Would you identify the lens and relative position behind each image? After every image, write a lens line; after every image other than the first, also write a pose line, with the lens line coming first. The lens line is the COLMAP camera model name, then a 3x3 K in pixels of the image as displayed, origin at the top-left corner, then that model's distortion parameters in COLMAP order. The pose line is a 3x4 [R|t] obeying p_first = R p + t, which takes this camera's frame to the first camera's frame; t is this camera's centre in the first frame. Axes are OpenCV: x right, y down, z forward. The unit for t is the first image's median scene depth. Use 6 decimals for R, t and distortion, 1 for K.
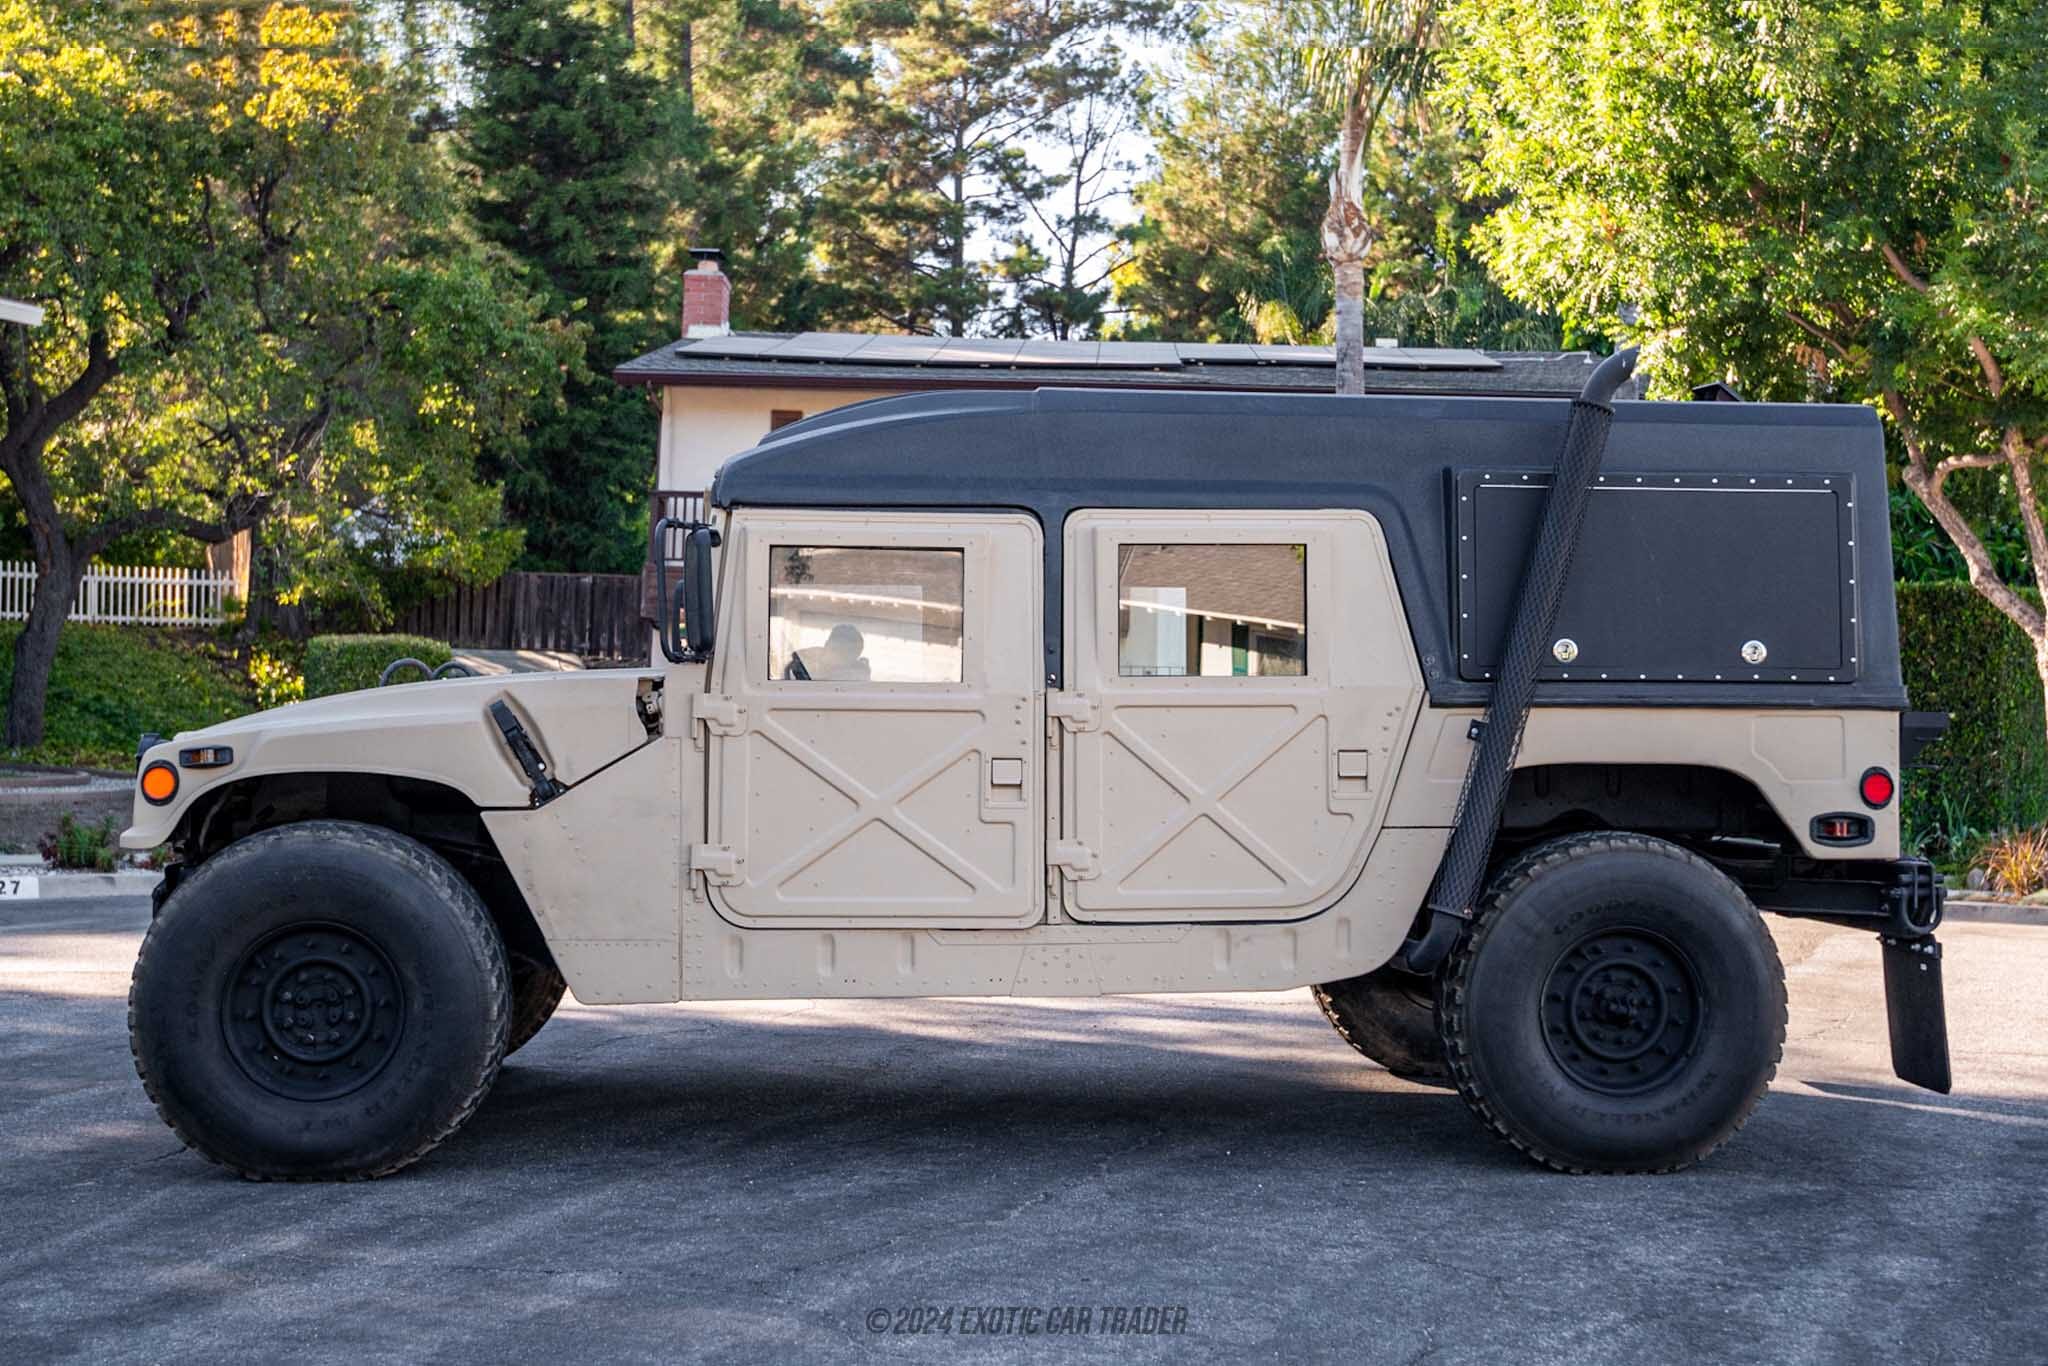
lens RADIAL K [[2480.7, 0, 1024.0], [0, 2480.7, 683.0], [0, 0, 1]] dist [0.003875, -0.010663]
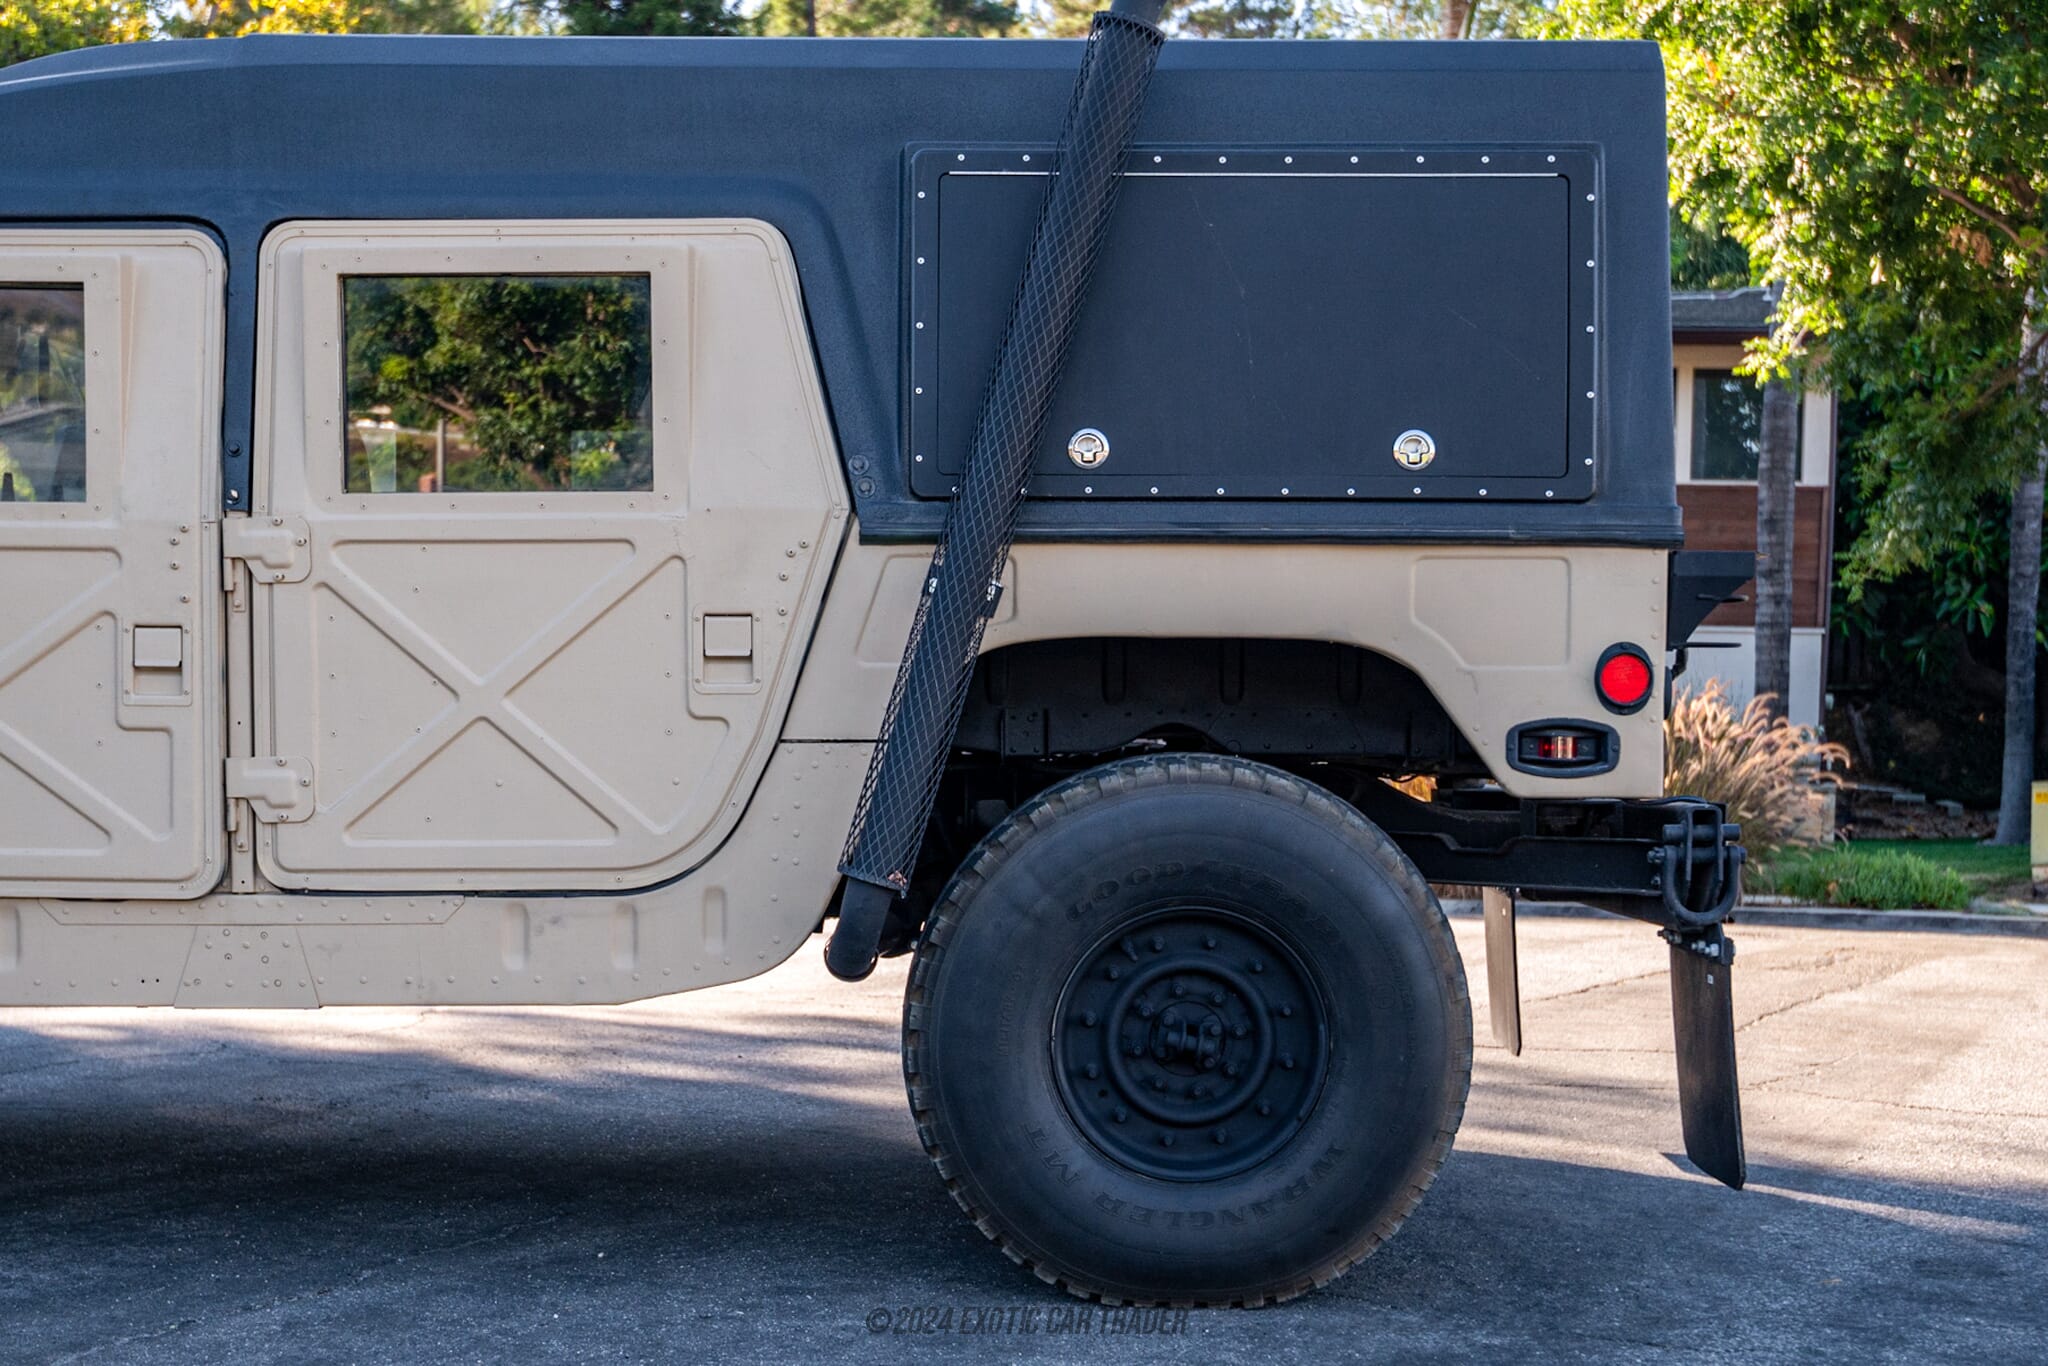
lens RADIAL K [[2472.2, 0, 1023.7], [0, 2472.2, 885.6], [0, 0, 1]] dist [0.025024, -0.058829]
pose [[0.993316, 0.007061, -0.115210, 0.269923], [0.001018, 0.997552, 0.069921, 0.050308], [0.115422, -0.069571, 0.990877, 0.392645]]
